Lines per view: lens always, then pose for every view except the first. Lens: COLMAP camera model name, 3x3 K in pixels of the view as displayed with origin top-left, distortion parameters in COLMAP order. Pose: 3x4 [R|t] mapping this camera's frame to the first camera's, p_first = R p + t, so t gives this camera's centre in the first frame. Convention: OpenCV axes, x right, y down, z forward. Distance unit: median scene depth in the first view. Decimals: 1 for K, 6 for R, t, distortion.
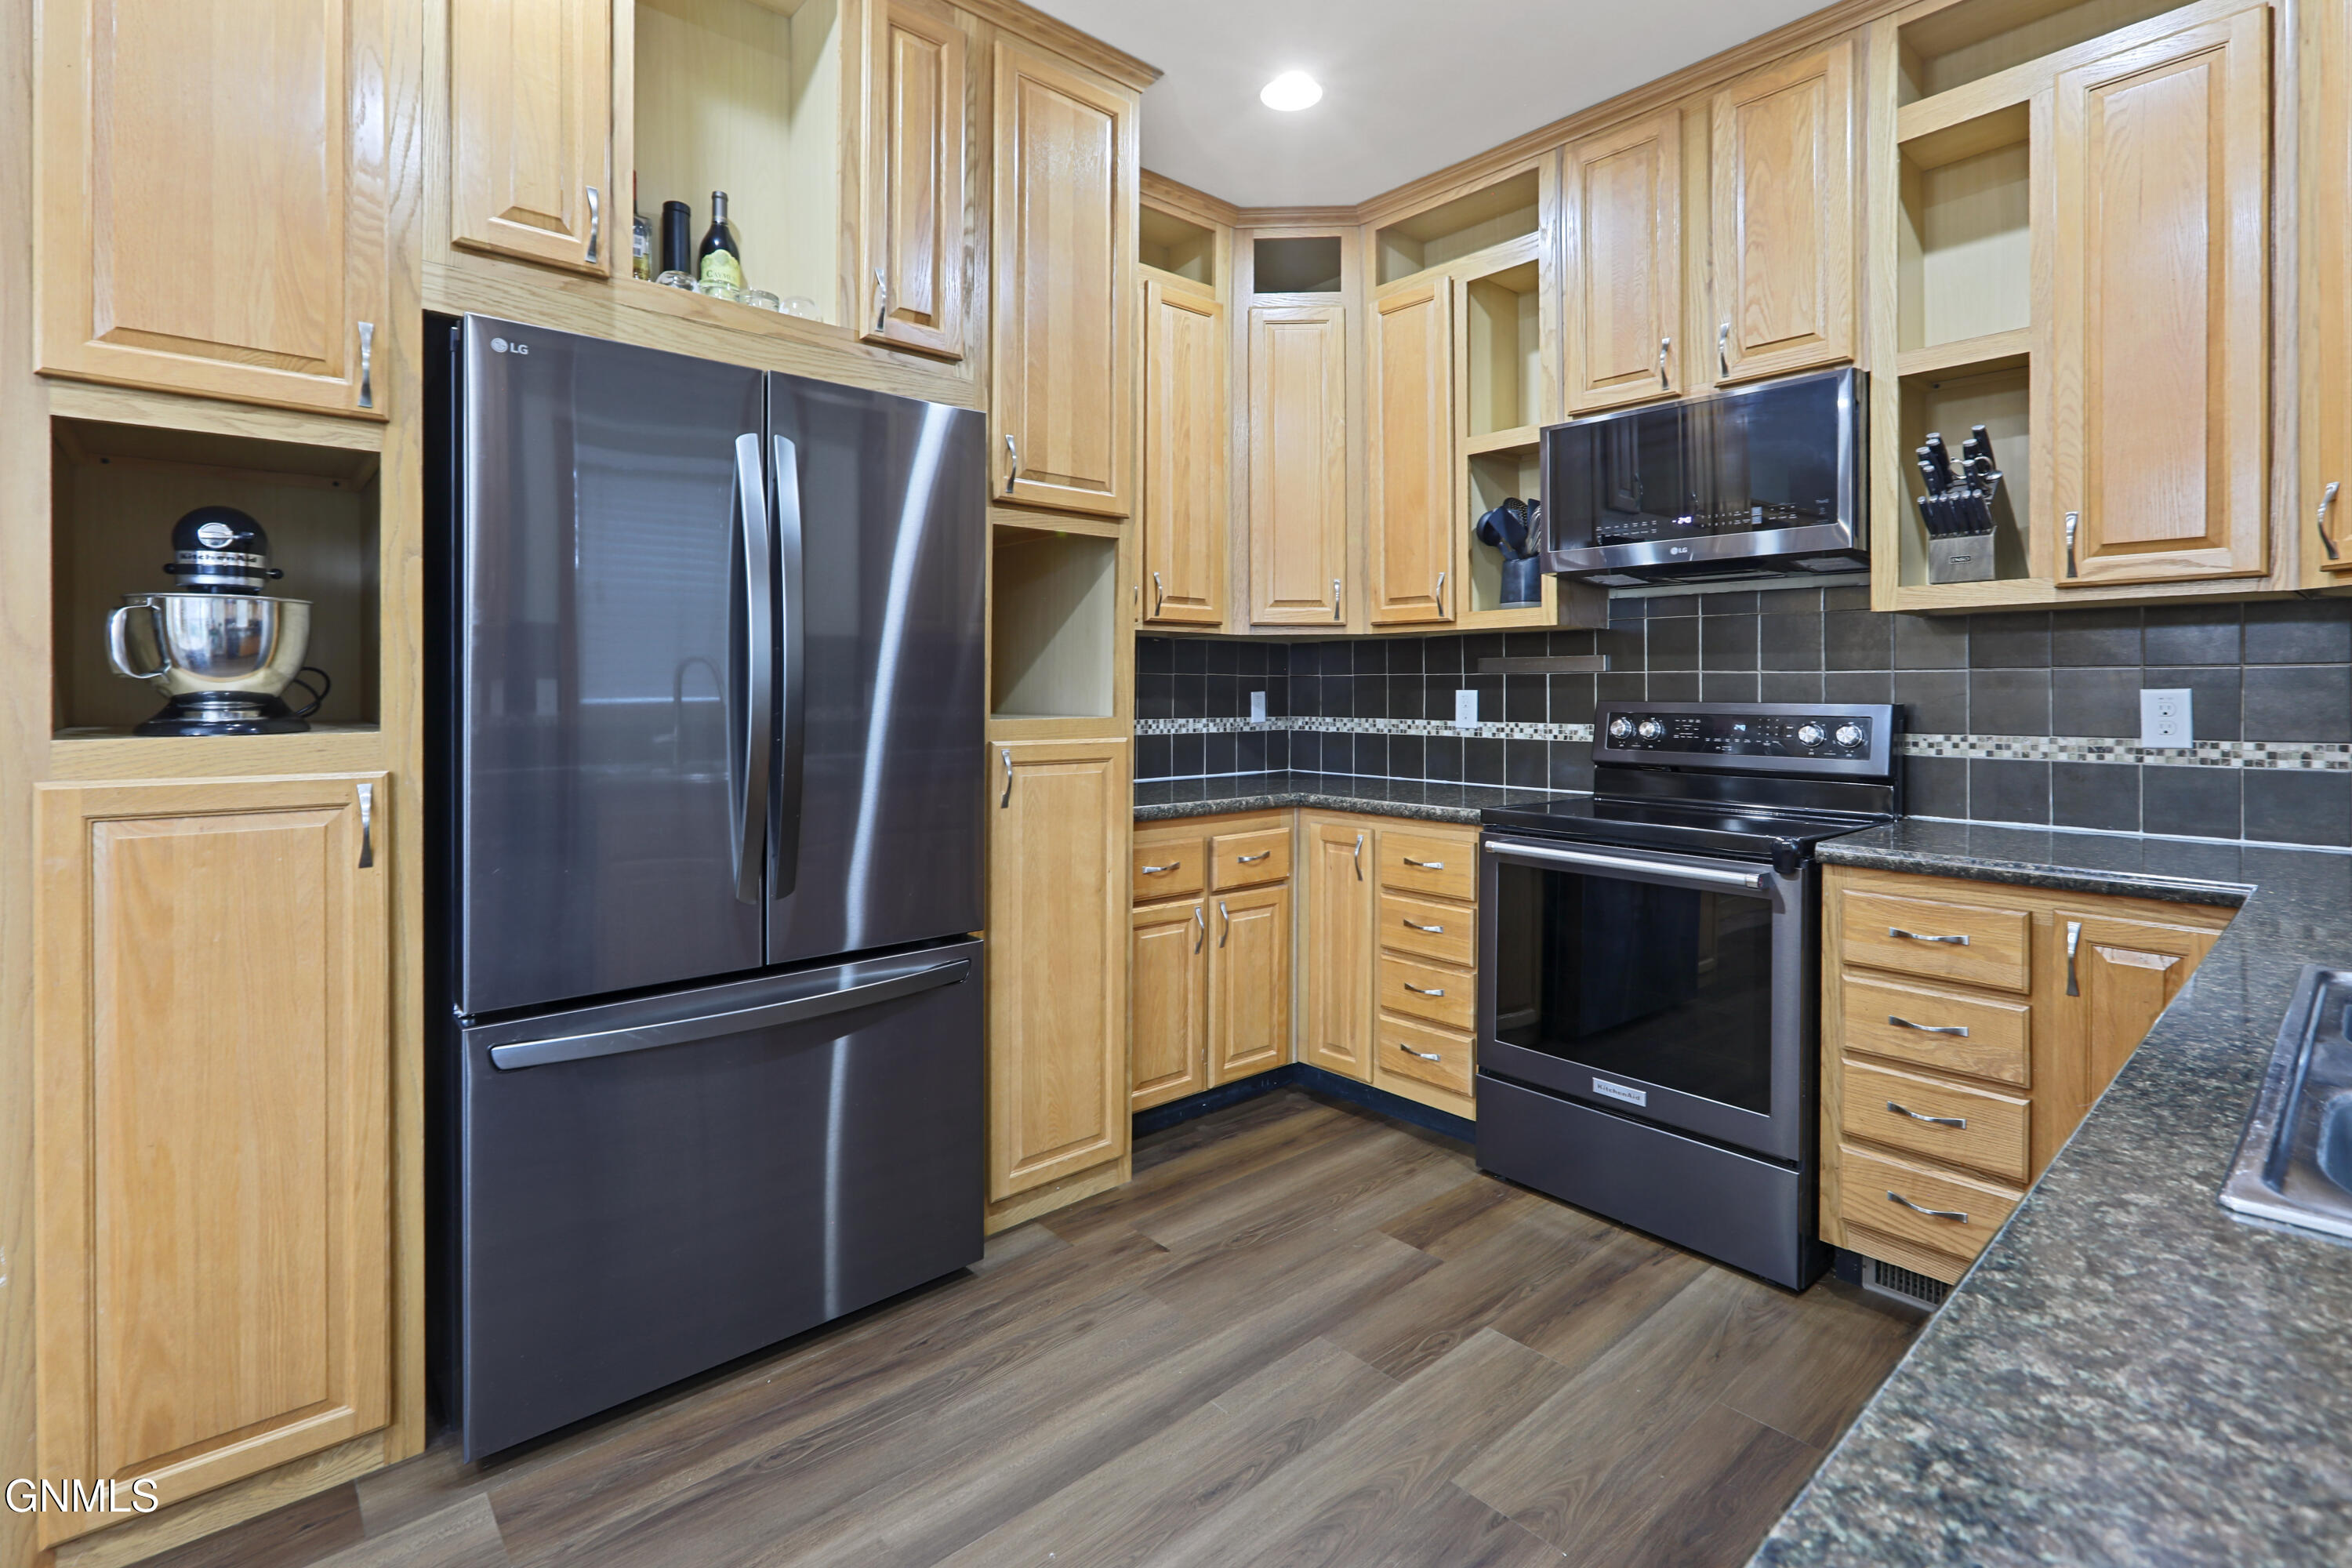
lens RADIAL K [[1079.7, 0, 1221.2], [0, 1079.7, 690.8], [0, 0, 1]] dist [-0.001462, -0.000820]
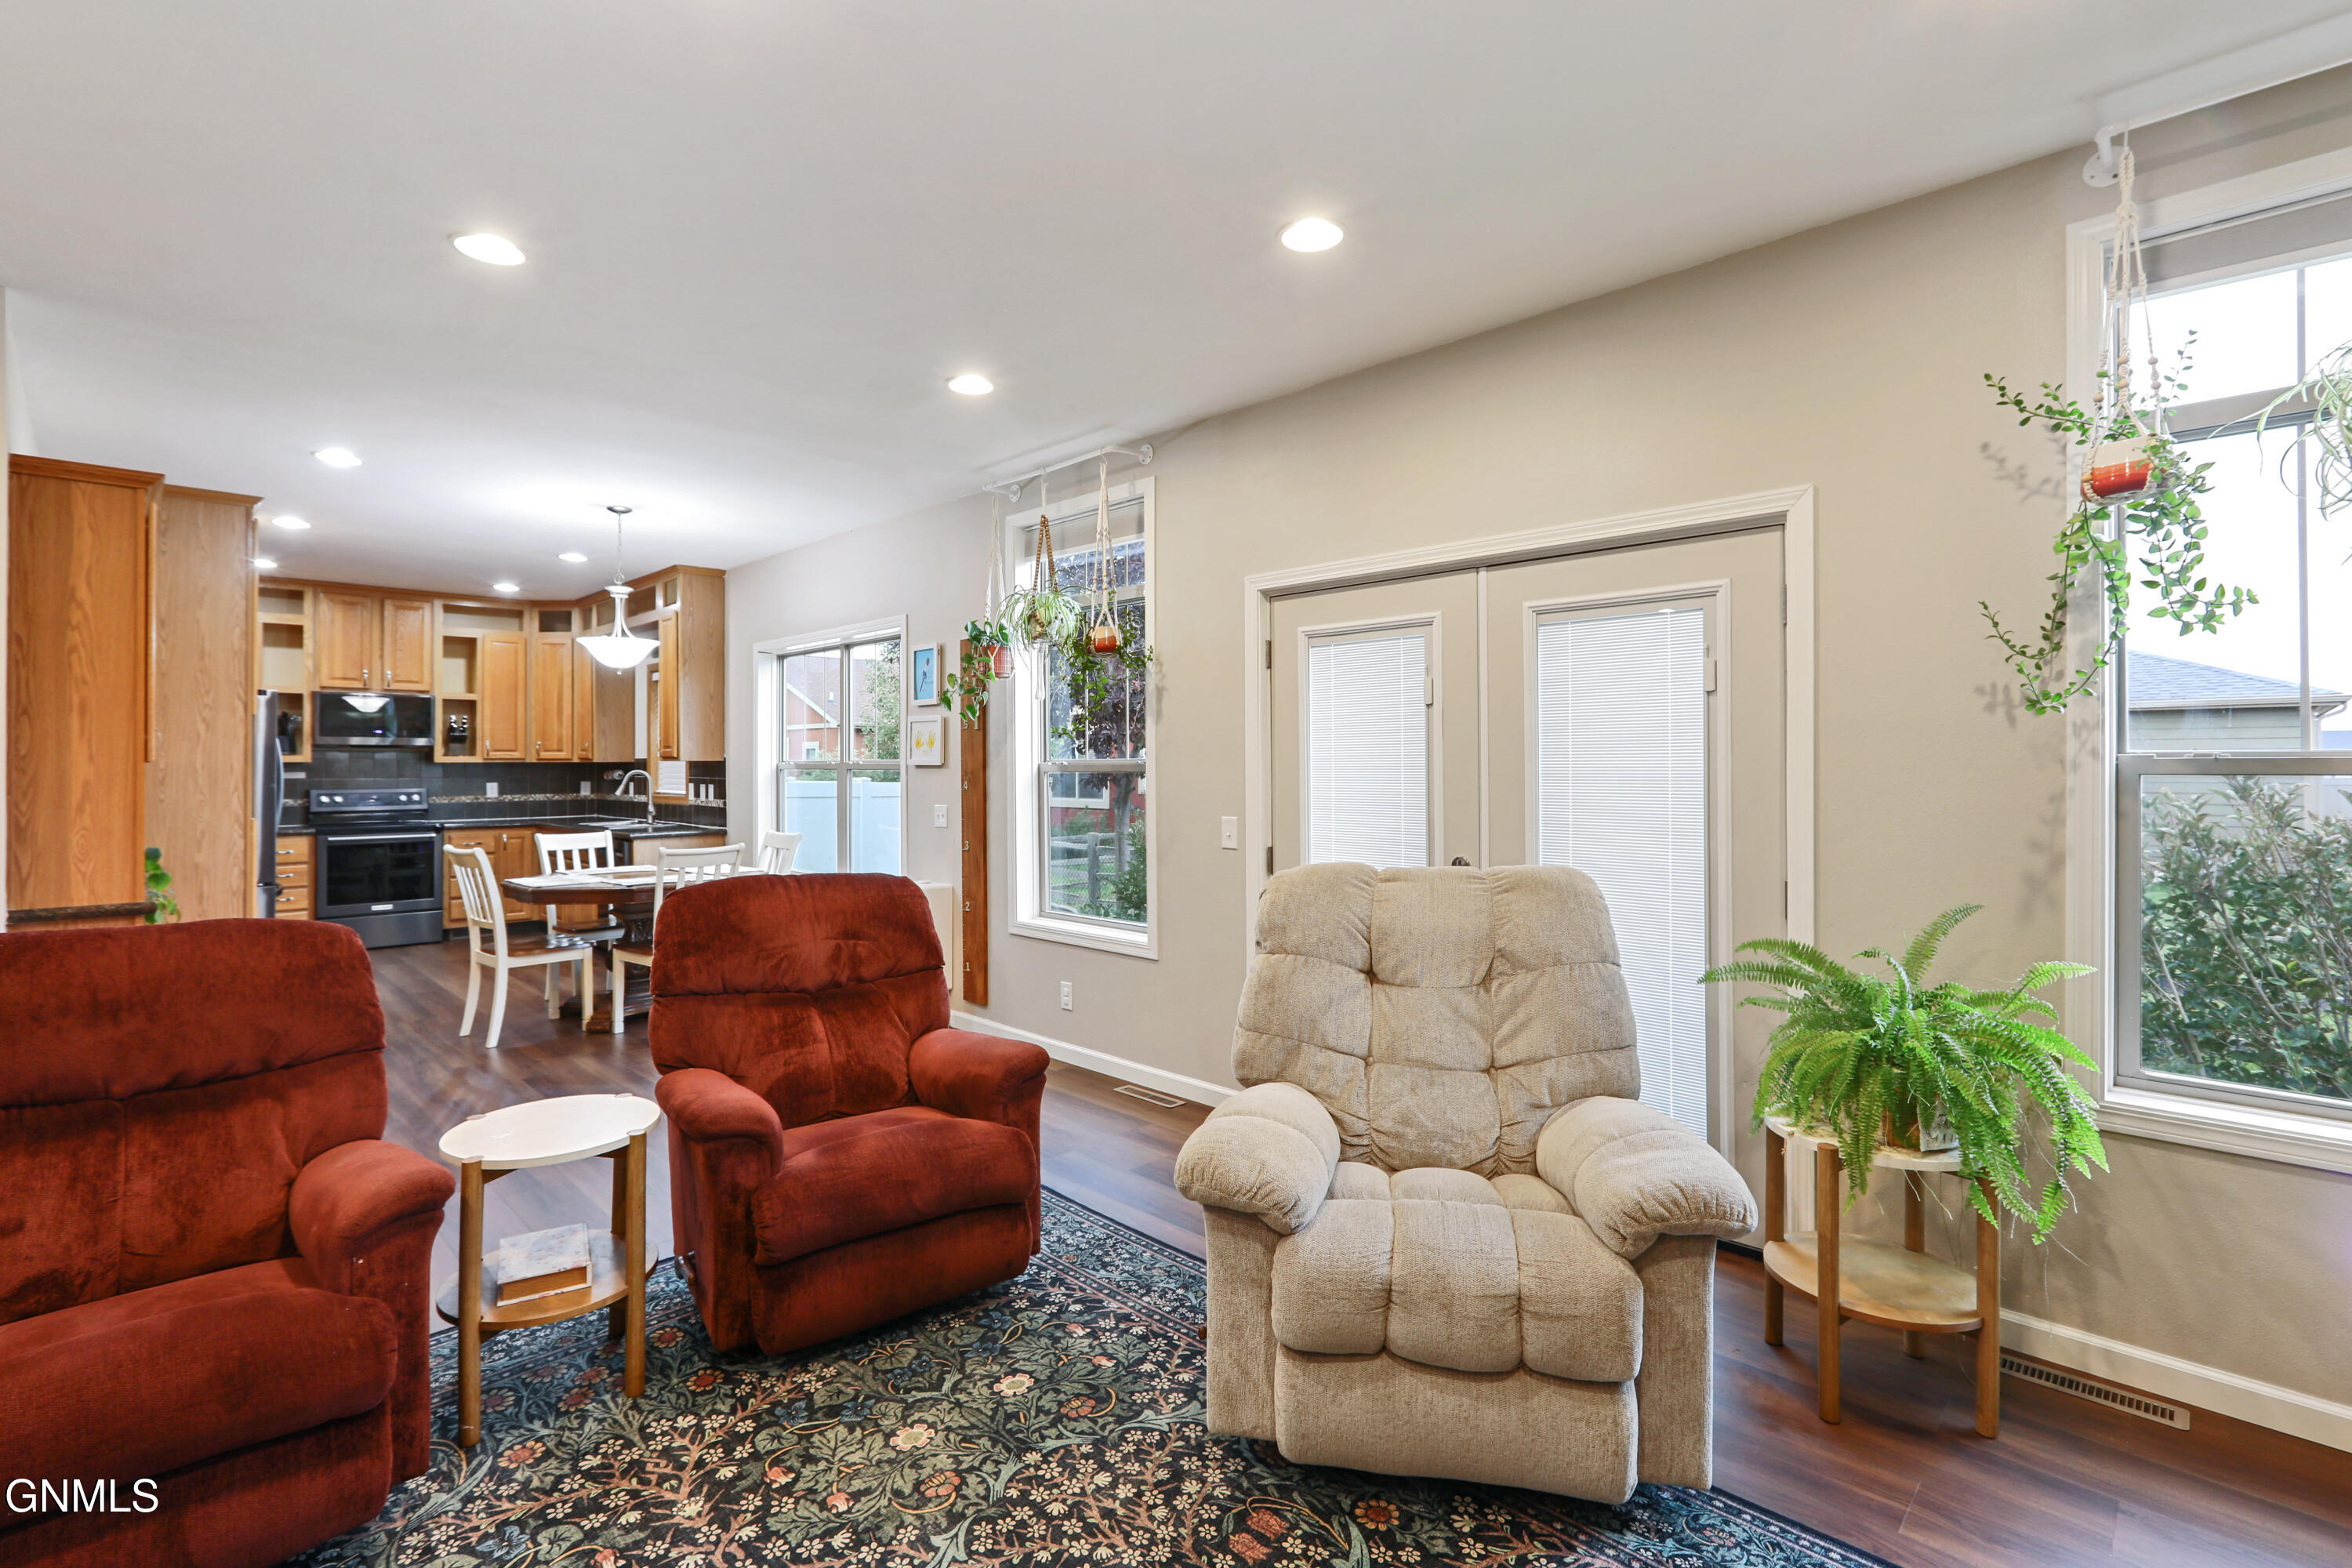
lens RADIAL K [[1079.7, 0, 1193.7], [0, 1079.7, 760.6], [0, 0, 1]] dist [-0.001462, -0.000820]
pose [[-0.053611, -0.000902, 0.998561, -2.879879], [-0.000714, 0.999999, 0.000865, -0.078930], [-0.998562, -0.000667, -0.053612, -1.228874]]
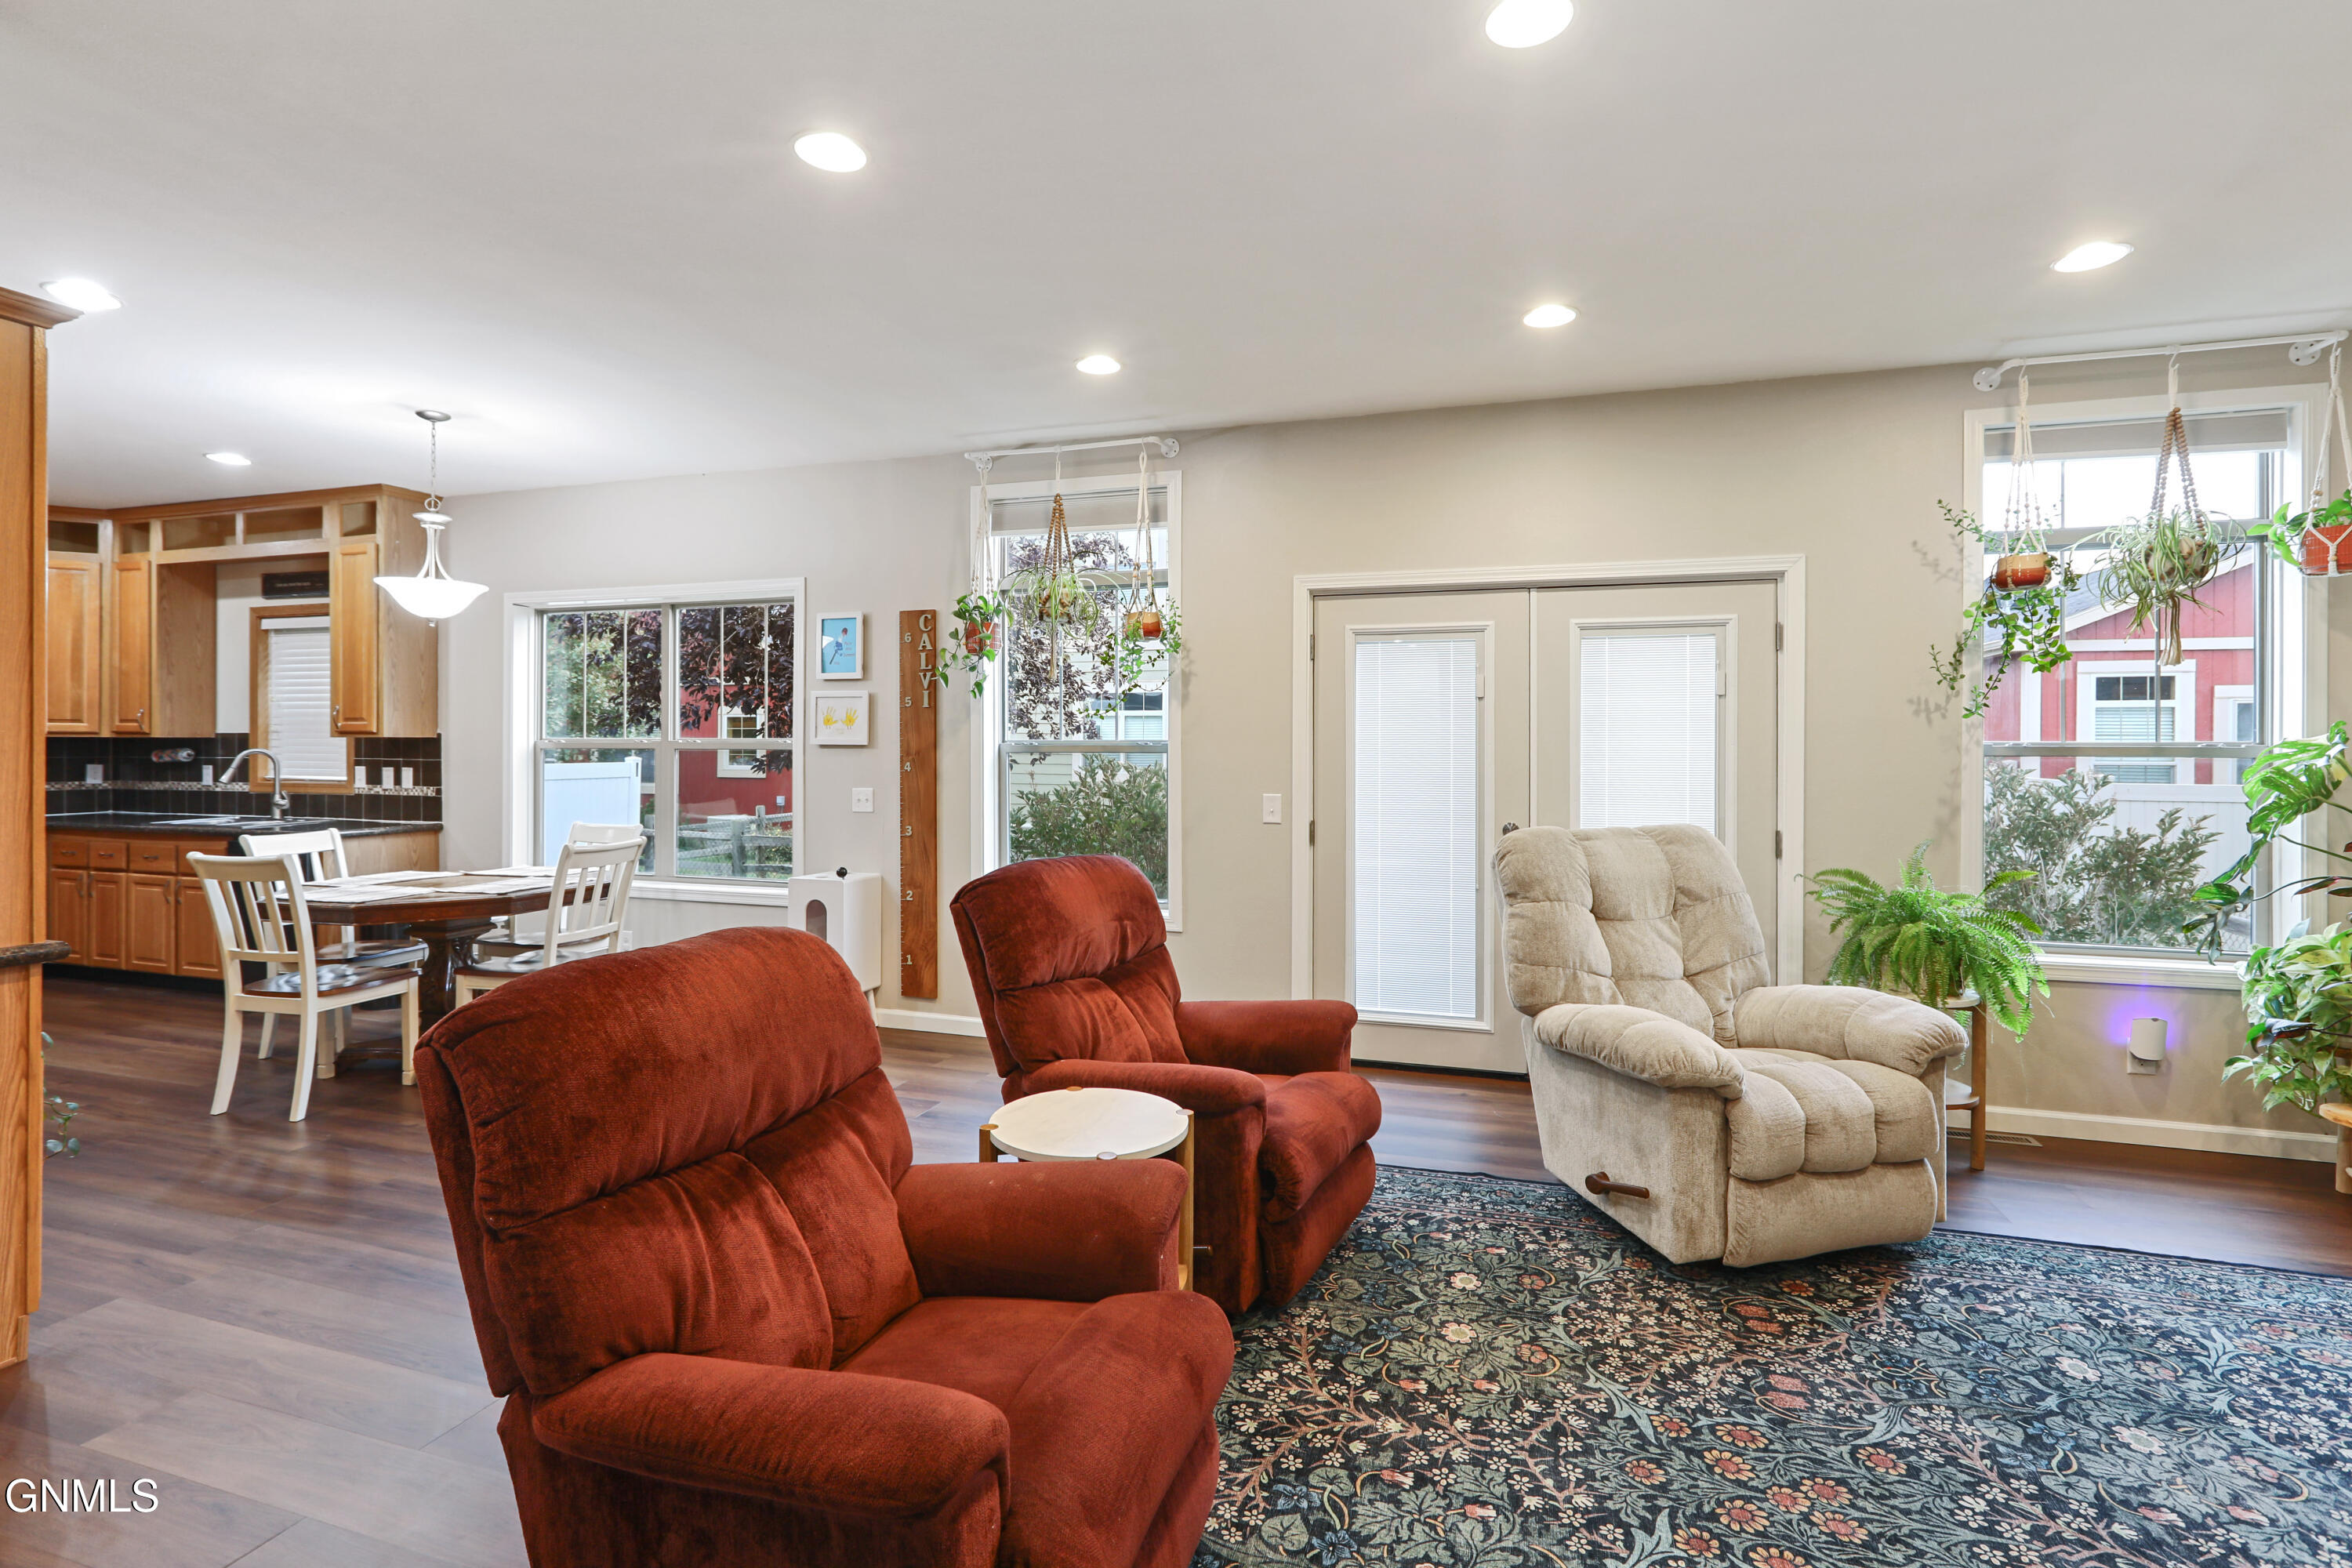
lens RADIAL K [[1079.7, 0, 1242.3], [0, 1079.7, 746.3], [0, 0, 1]] dist [-0.001462, -0.000820]
pose [[-0.510342, -0.006613, 0.859946, -2.757478], [-0.007822, 0.999965, 0.003048, -0.076565], [-0.859936, -0.005171, -0.510376, -0.400428]]
